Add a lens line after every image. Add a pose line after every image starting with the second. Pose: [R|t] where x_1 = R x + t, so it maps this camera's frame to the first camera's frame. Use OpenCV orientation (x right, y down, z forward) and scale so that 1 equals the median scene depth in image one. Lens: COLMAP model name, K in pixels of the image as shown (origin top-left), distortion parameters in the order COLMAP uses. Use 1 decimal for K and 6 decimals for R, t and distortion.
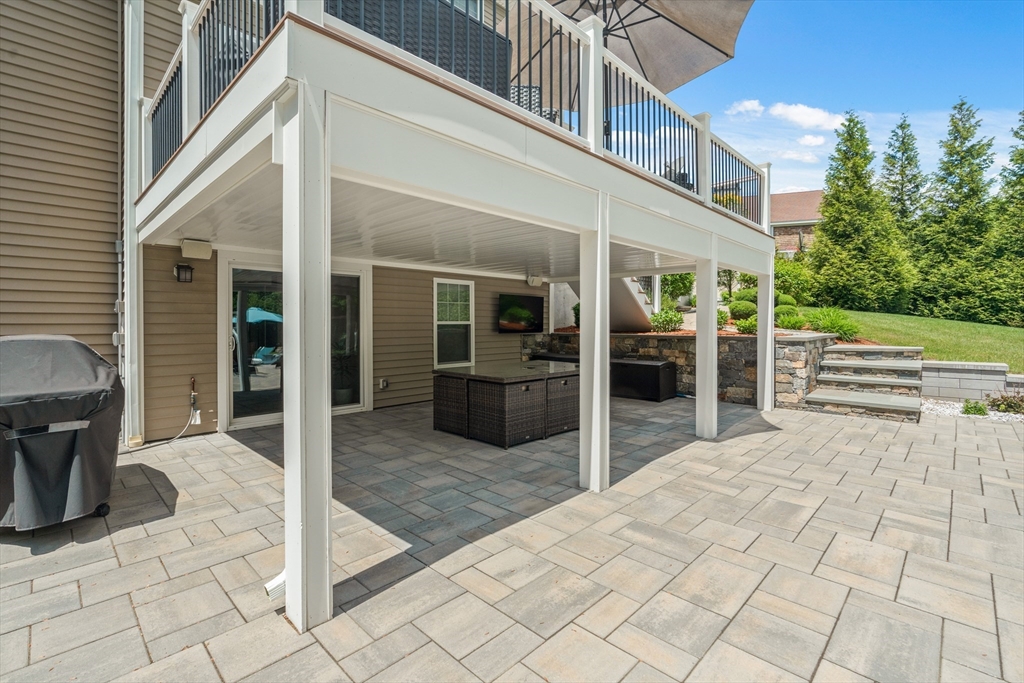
lens RADIAL K [[458.7, 0, 512.0], [0, 458.7, 341.5], [0, 0, 1]] dist [-0.000024, 0.000033]
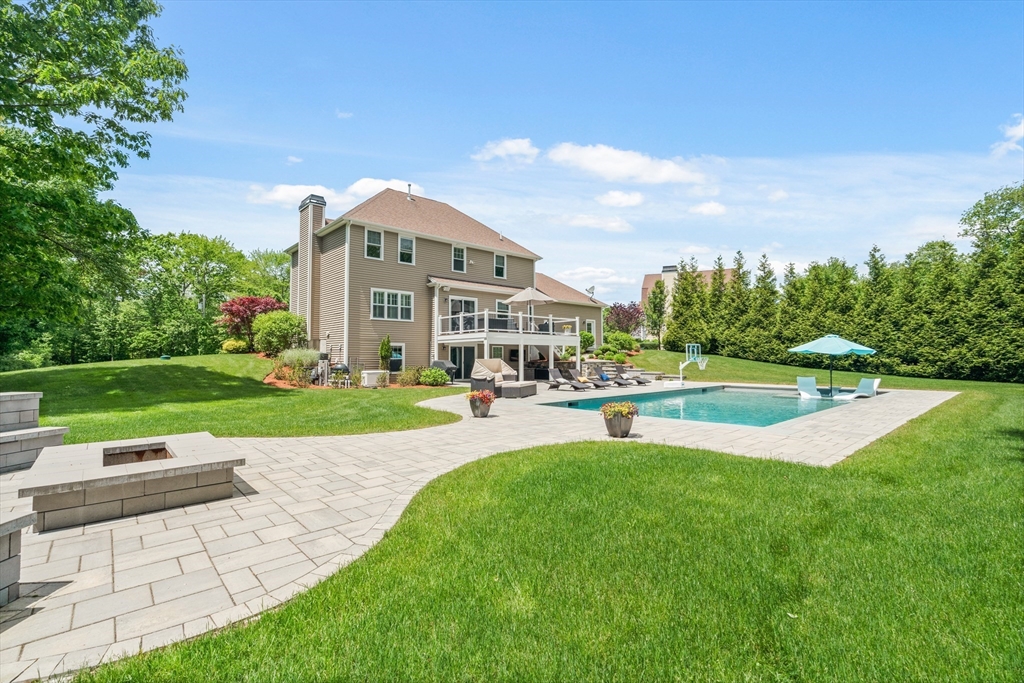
lens RADIAL K [[458.7, 0, 512.0], [0, 458.7, 341.5], [0, 0, 1]] dist [-0.000024, 0.000033]
pose [[0.998231, -0.002566, -0.059404, 0.092686], [-0.001812, 0.997292, -0.073528, 0.043976], [0.059432, 0.073505, 0.995522, -1.215518]]
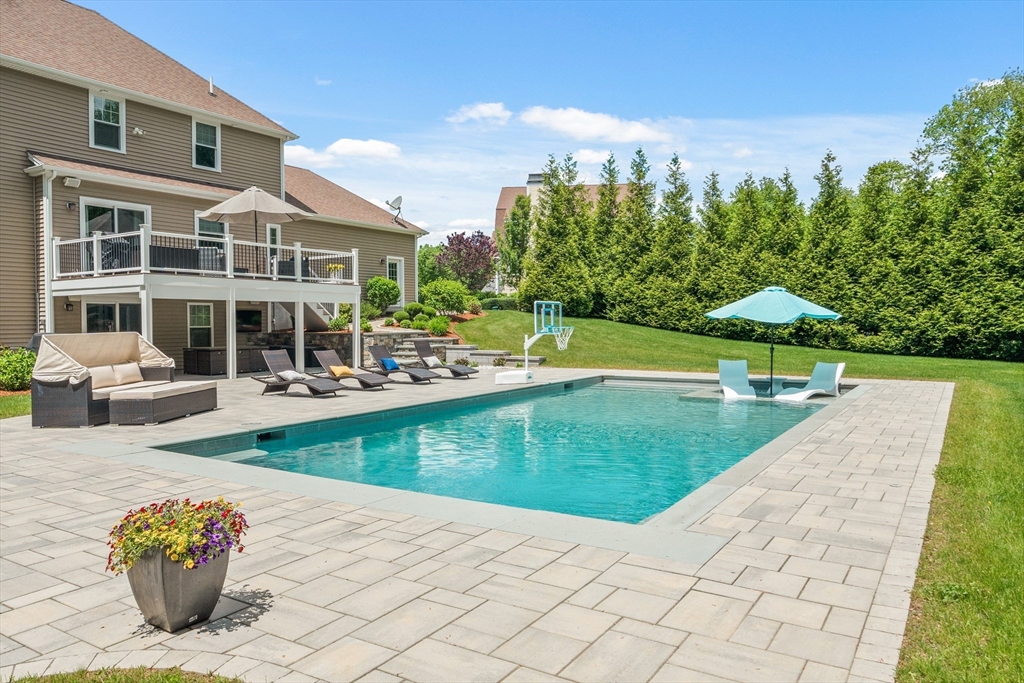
lens RADIAL K [[723.3, 0, 512.0], [0, 723.3, 341.5], [0, 0, 1]] dist [-0.006504, -0.001303]
pose [[0.975977, -0.008240, 0.217718, 0.217251], [0.010528, 0.999901, -0.009353, 0.027340], [-0.217619, 0.011421, 0.975967, -0.979118]]
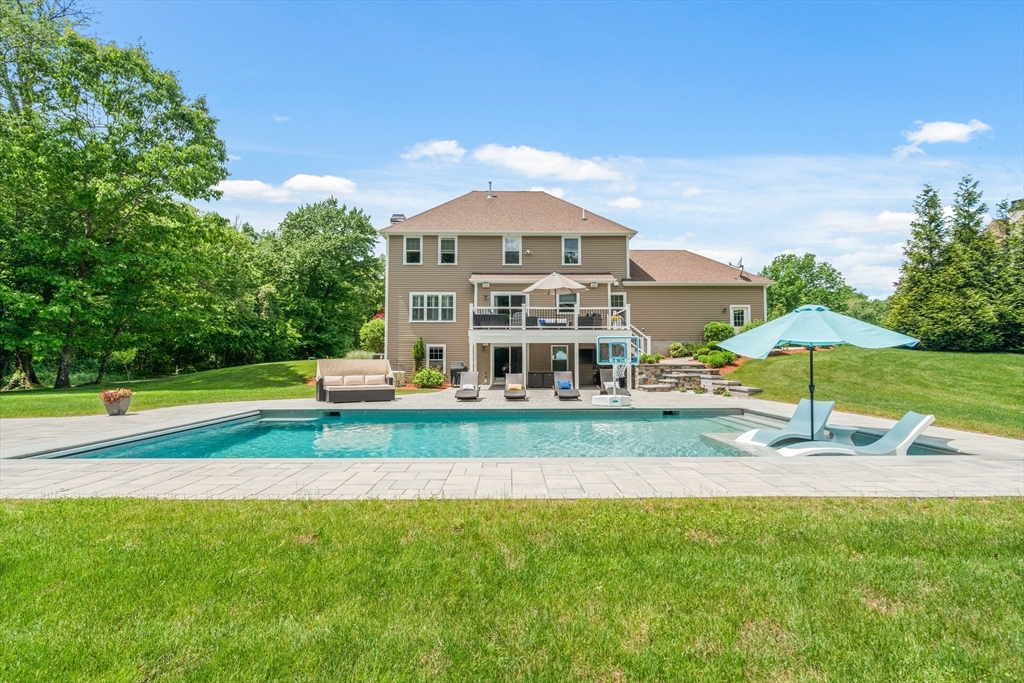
lens RADIAL K [[467.6, 0, 512.0], [0, 467.6, 341.5], [0, 0, 1]] dist [-0.005779, -0.000052]
pose [[0.711261, -0.026896, -0.702413, 0.880898], [-0.027139, 0.997472, -0.065675, 0.024865], [0.702404, 0.065775, 0.708733, -0.669226]]
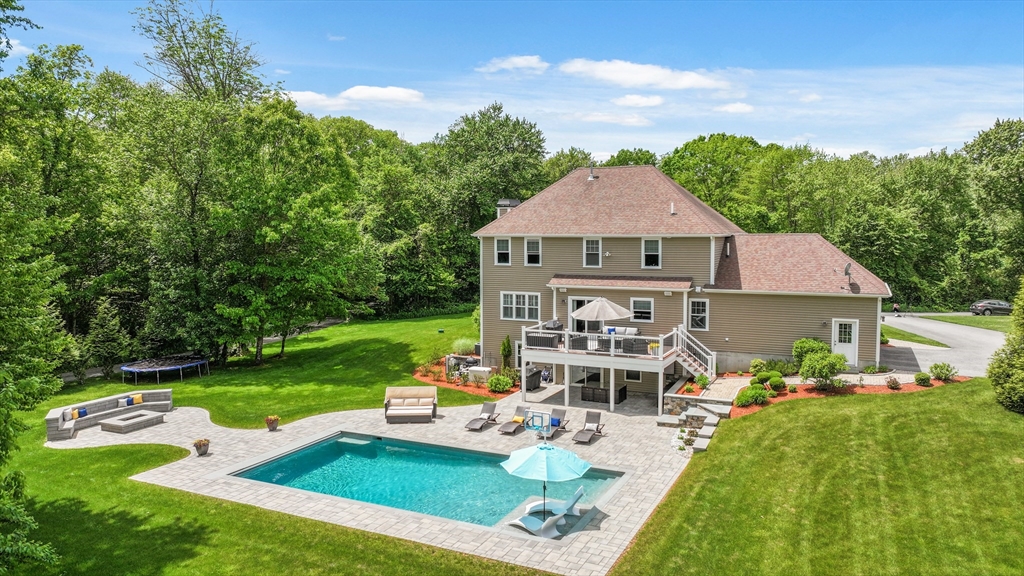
lens RADIAL K [[741.2, 0, 512.0], [0, 741.2, 288.0], [0, 0, 1]] dist [0.003739, 0.000391]
pose [[0.322723, 0.084648, -0.942701, 2.012267], [-0.030718, 0.996405, 0.078955, -0.443897], [0.945995, 0.003478, 0.324163, -0.626289]]
